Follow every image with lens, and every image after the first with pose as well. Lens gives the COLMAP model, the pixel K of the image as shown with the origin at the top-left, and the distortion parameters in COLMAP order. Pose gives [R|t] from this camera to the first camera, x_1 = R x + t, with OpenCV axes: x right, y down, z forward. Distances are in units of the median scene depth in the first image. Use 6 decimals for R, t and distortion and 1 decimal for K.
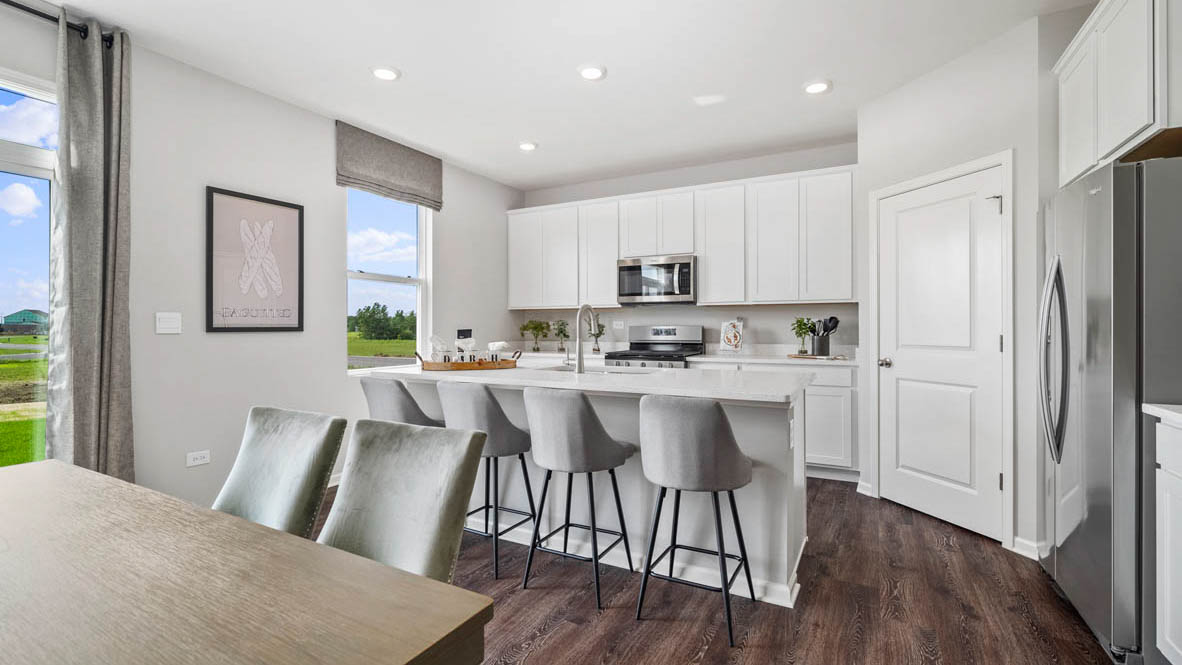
lens RADIAL K [[521.0, 0, 591.0], [0, 521.0, 332.5], [0, 0, 1]] dist [-0.016264, 0.000077]
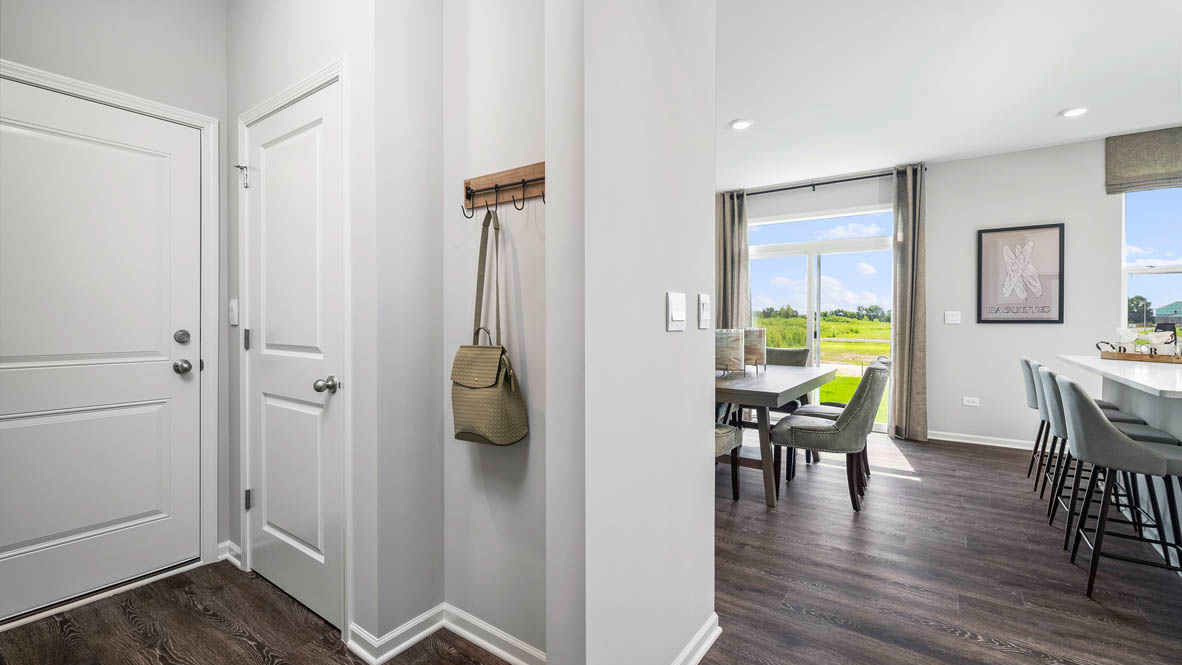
lens RADIAL K [[503.6, 0, 587.4], [0, 503.6, 323.9], [0, 0, 1]] dist [0.000086, -0.000016]
pose [[-0.125221, 0.009387, -0.992085, 0.917317], [-0.011946, 0.999868, 0.010968, -0.000749], [0.992057, 0.013225, -0.125092, 0.013770]]
